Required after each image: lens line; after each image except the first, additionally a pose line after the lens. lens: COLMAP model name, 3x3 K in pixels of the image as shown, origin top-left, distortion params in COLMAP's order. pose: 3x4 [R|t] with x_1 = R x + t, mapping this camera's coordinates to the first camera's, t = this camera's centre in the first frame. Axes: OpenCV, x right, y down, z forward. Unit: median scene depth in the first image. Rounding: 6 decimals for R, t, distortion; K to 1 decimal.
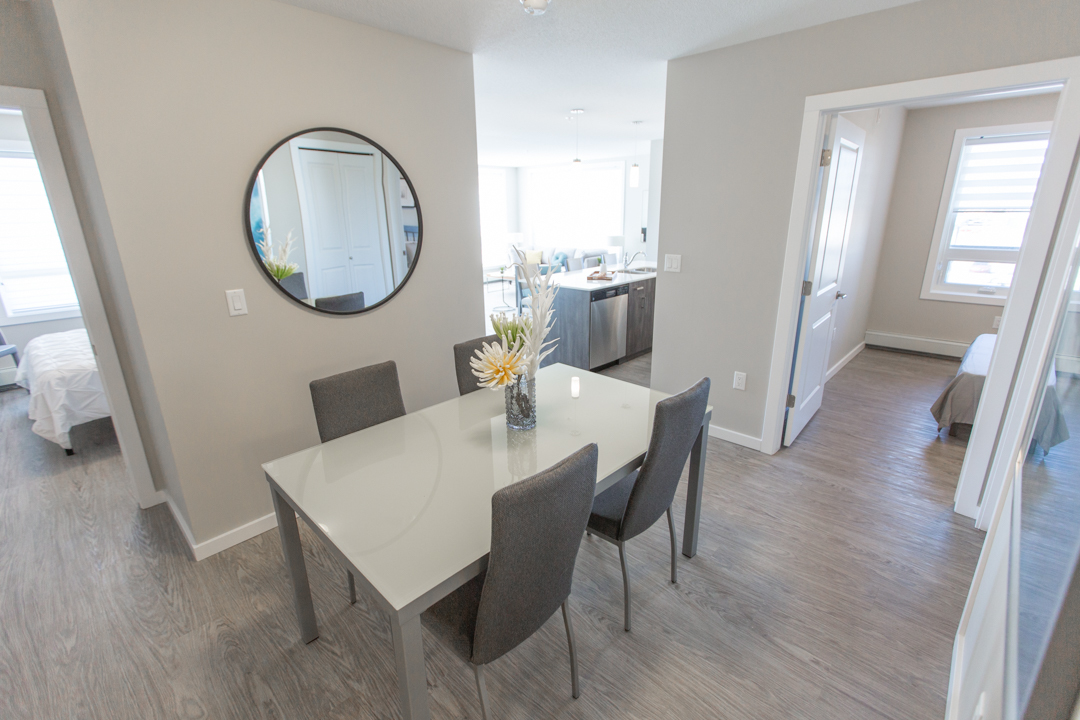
lens RADIAL K [[487.0, 0, 540.0], [0, 487.0, 360.0], [0, 0, 1]] dist [0.000292, -0.001129]
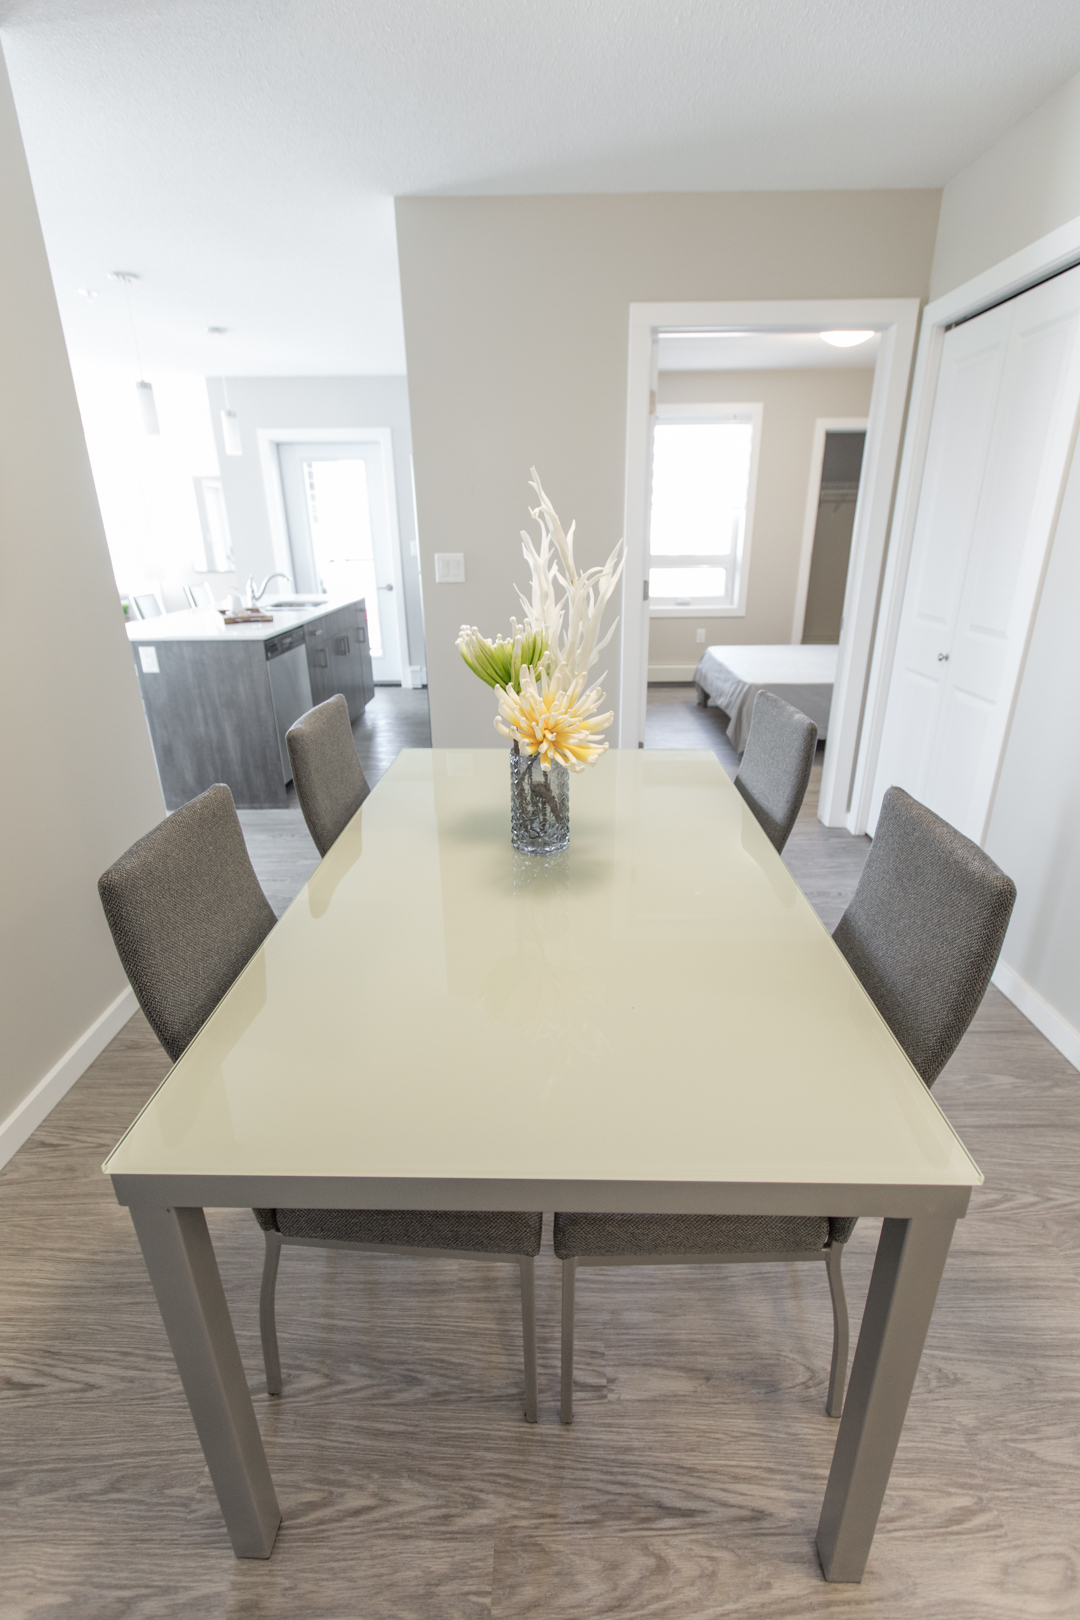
lens RADIAL K [[745.6, 0, 546.1], [0, 745.6, 814.9], [0, 0, 1]] dist [-0.003006, -0.001162]
pose [[0.727904, -0.242616, 0.641321, -0.221832], [0.205676, 0.969496, 0.133323, 0.000206], [-0.654104, 0.034858, 0.755601, 0.166133]]
